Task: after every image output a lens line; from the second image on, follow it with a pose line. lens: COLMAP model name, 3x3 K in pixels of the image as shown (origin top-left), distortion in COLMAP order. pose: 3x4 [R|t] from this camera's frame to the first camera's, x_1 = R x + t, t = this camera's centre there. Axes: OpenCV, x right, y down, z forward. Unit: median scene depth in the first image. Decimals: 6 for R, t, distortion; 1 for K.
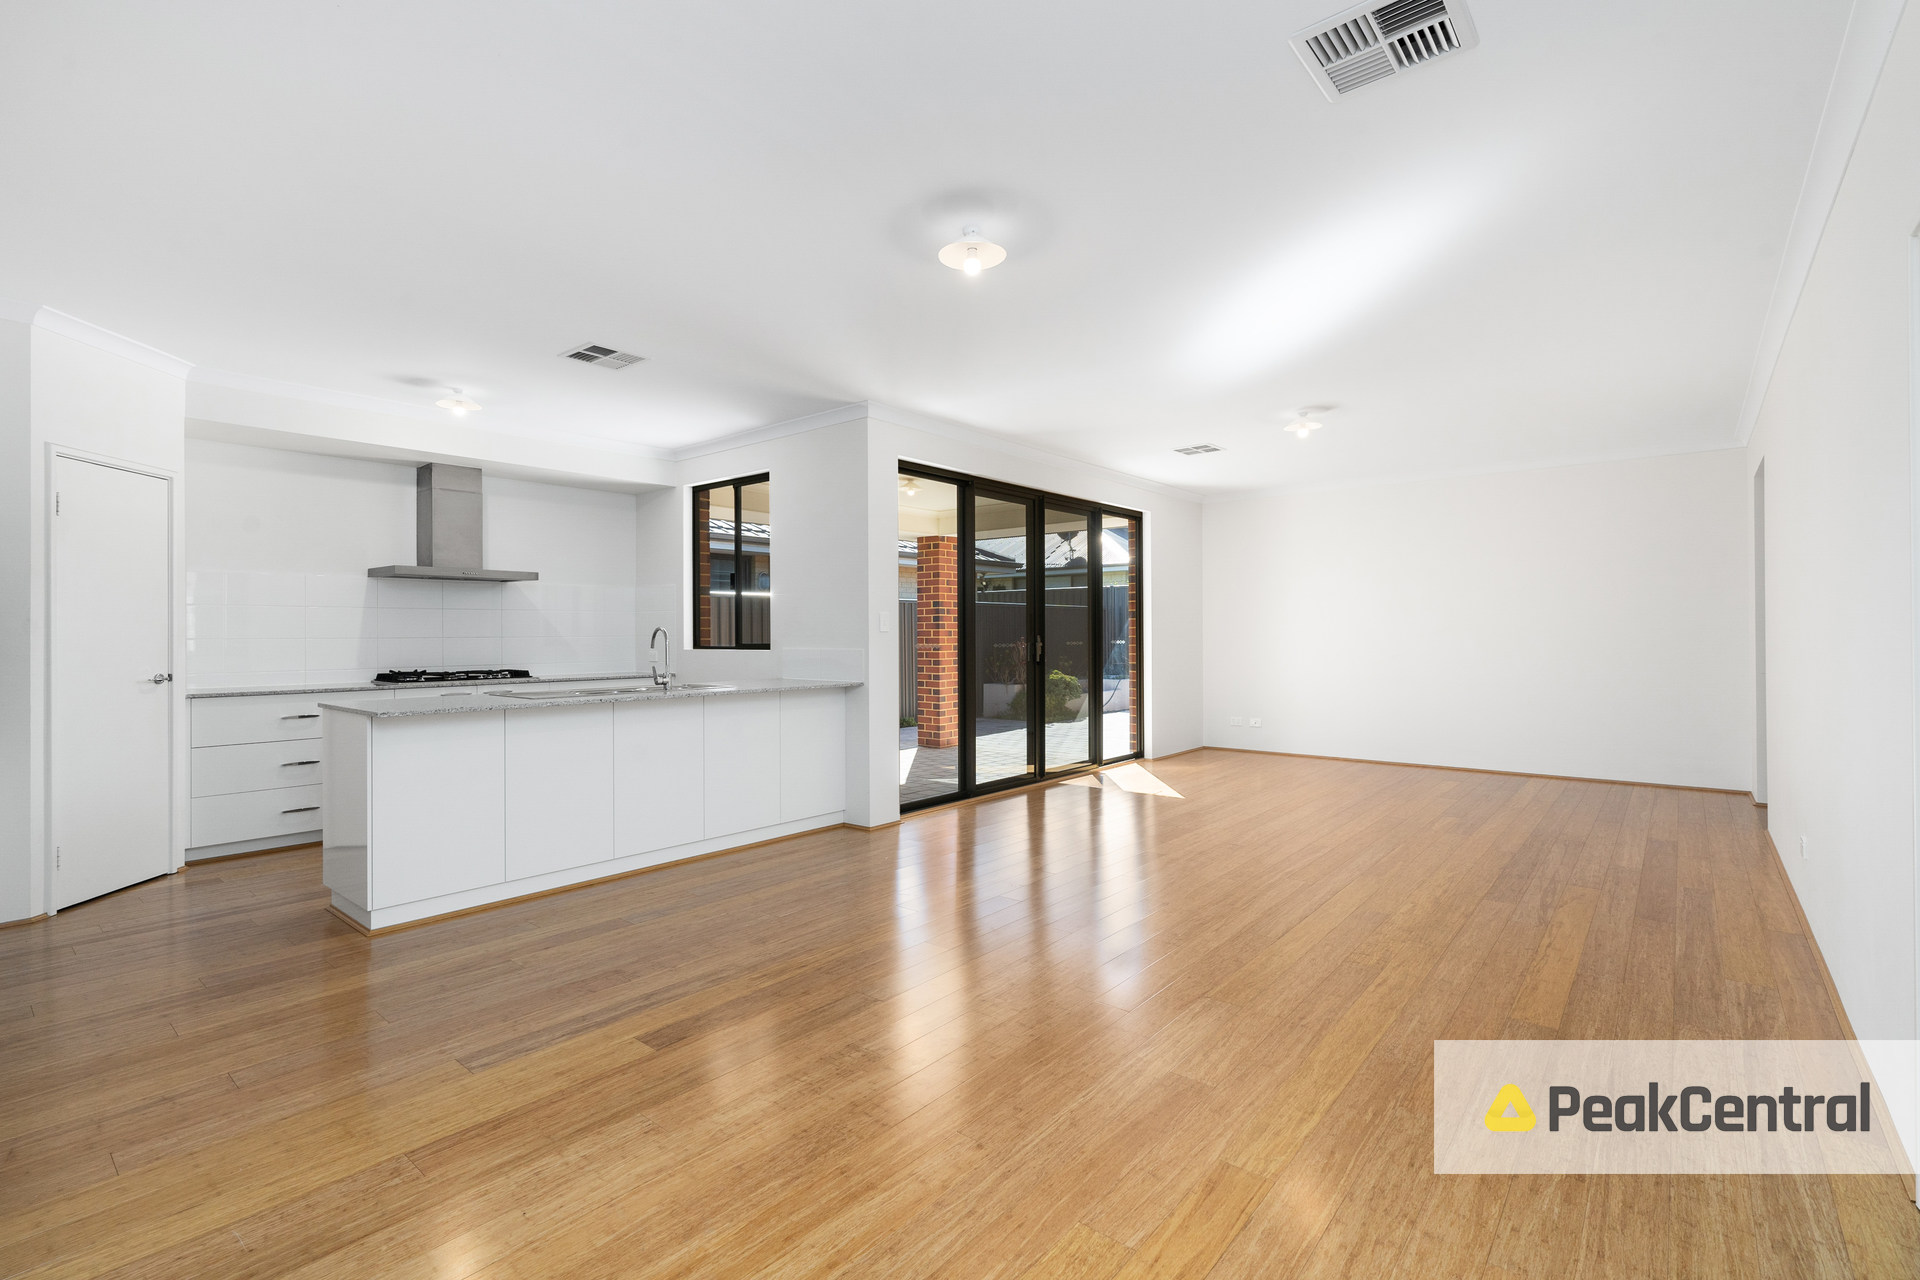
lens RADIAL K [[874.8, 0, 943.7], [0, 874.8, 637.7], [0, 0, 1]] dist [-0.002906, 0.000274]
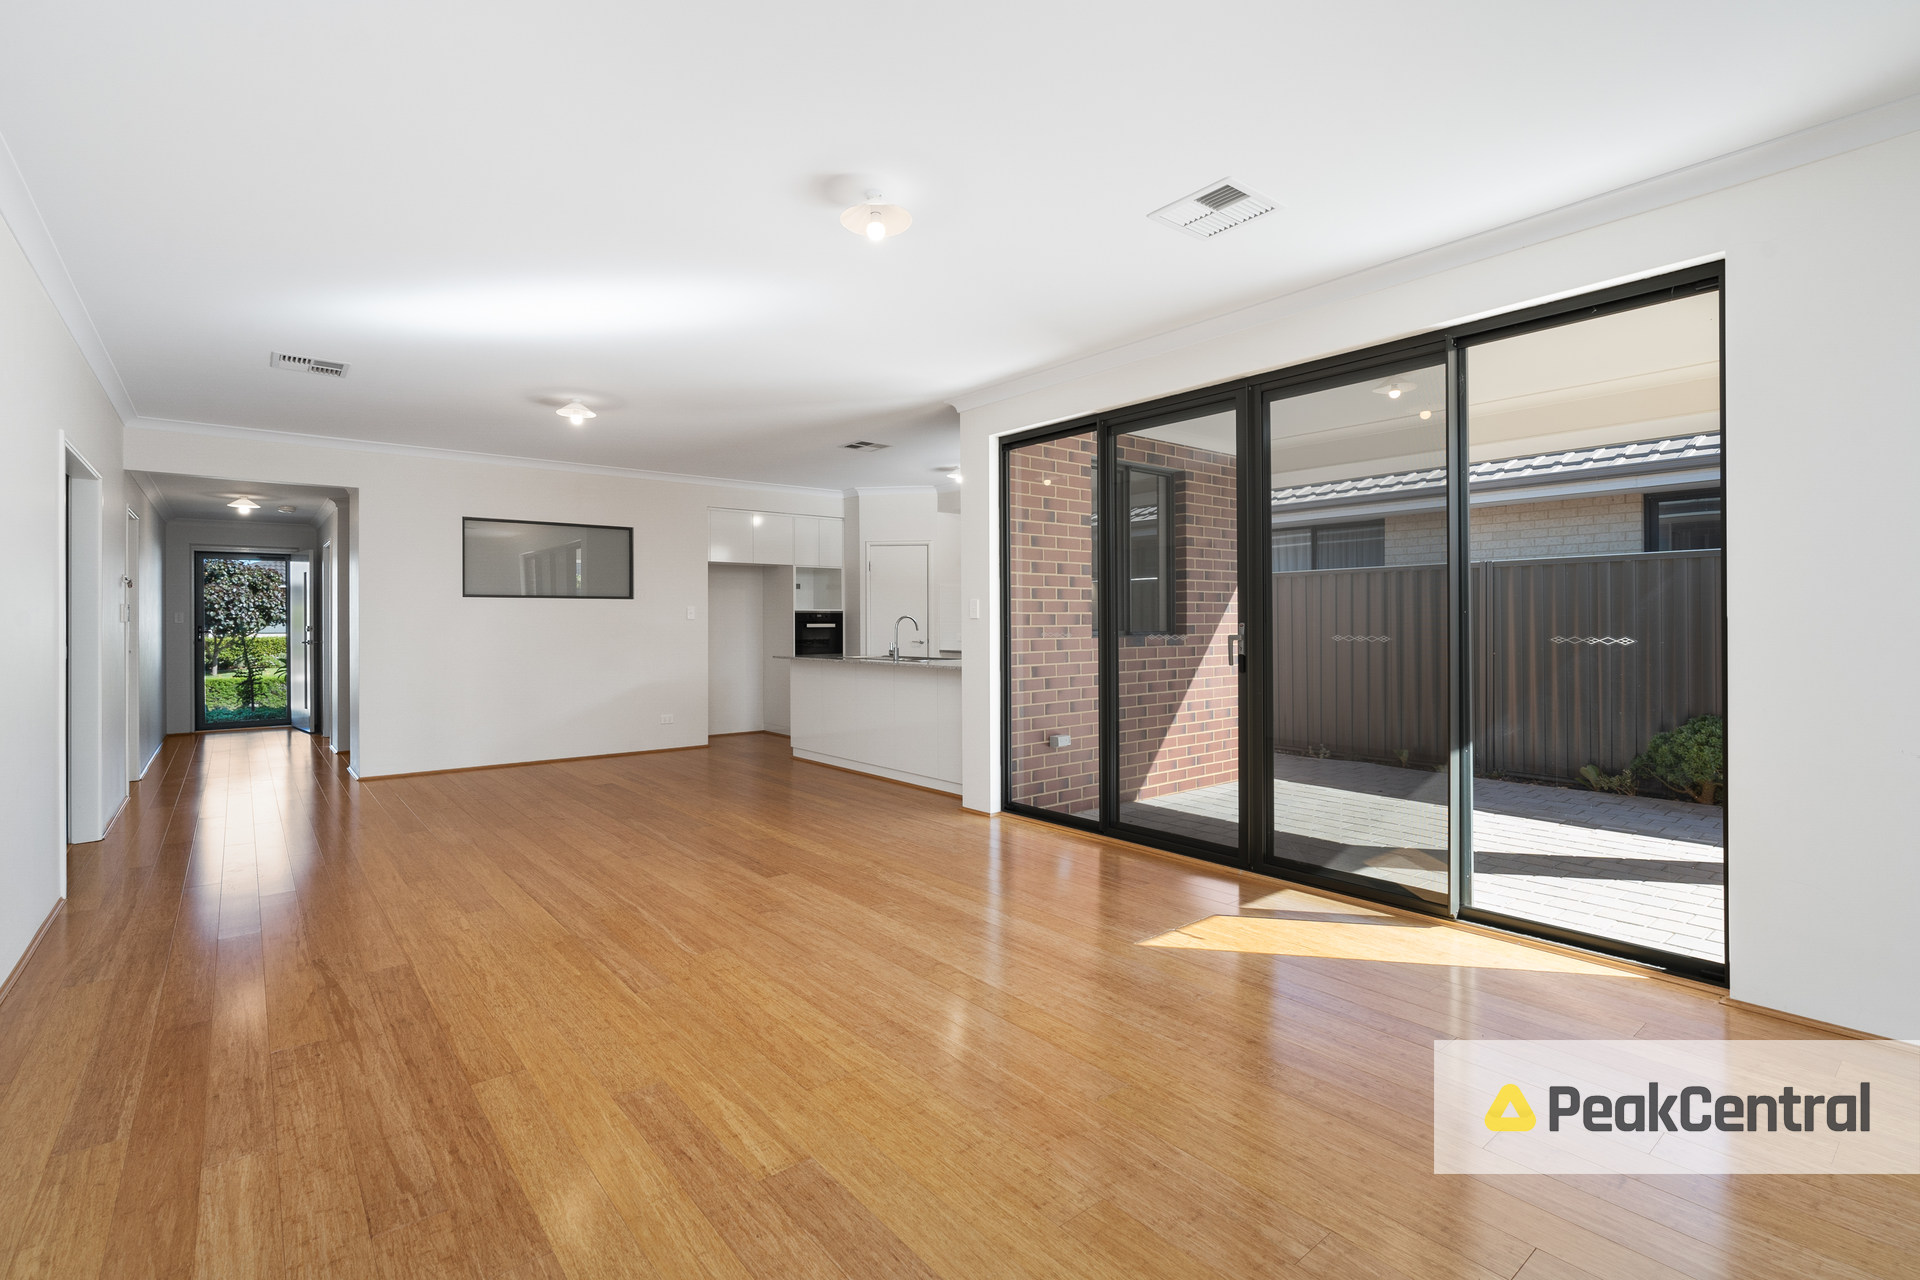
lens RADIAL K [[874.8, 0, 942.6], [0, 874.8, 623.5], [0, 0, 1]] dist [-0.002906, 0.000274]
pose [[-0.187008, 0.010663, -0.982300, 1.168724], [0.000726, 0.999942, 0.010716, -0.012999], [0.982358, 0.001291, -0.187005, 1.459575]]
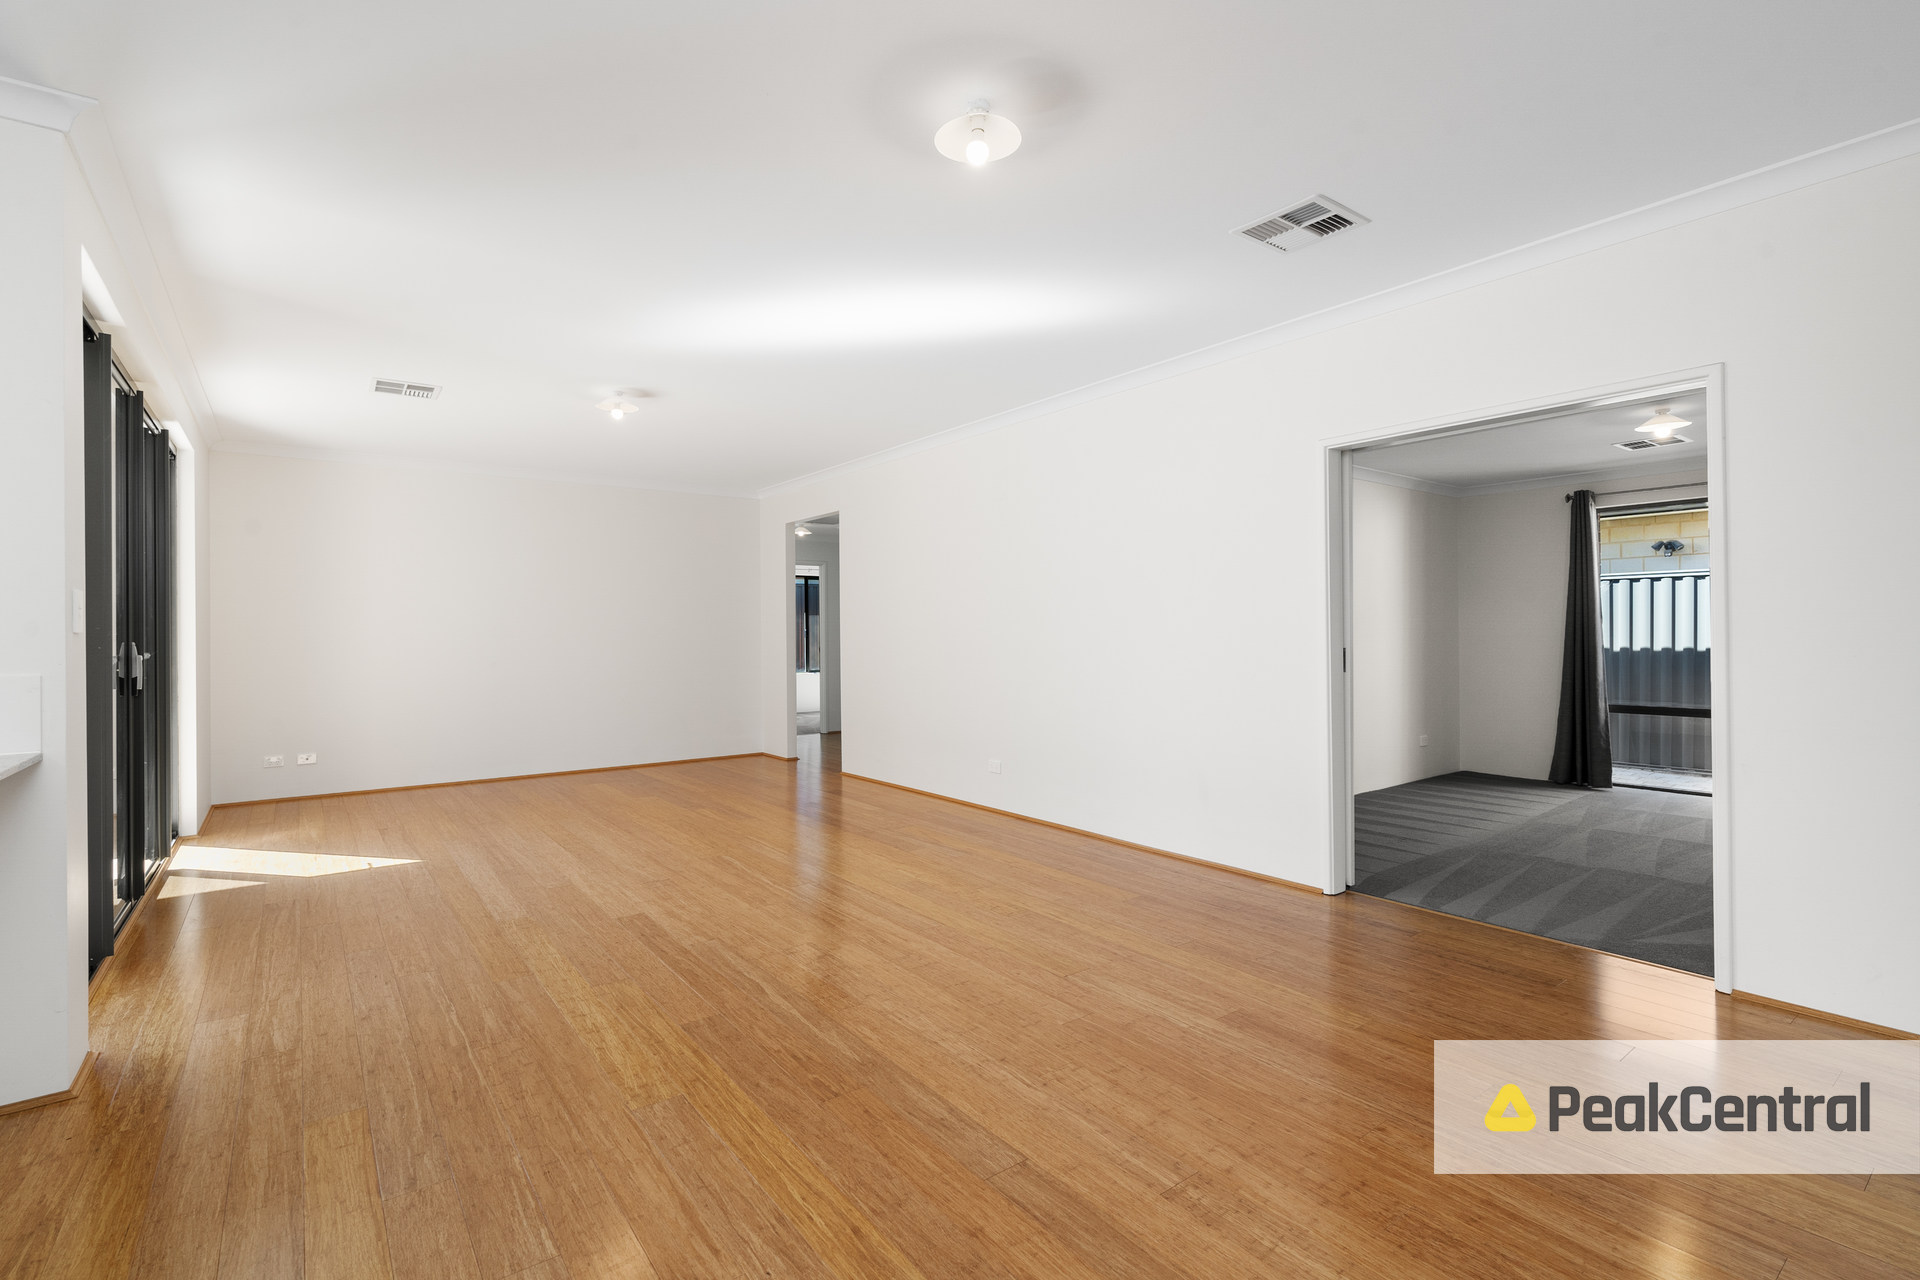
lens RADIAL K [[874.8, 0, 956.0], [0, 874.8, 628.4], [0, 0, 1]] dist [-0.002906, 0.000274]
pose [[0.213545, 0.007744, 0.976902, -0.509119], [0.011474, 0.999880, -0.010434, 0.001172], [-0.976866, 0.013437, 0.213431, 0.602538]]
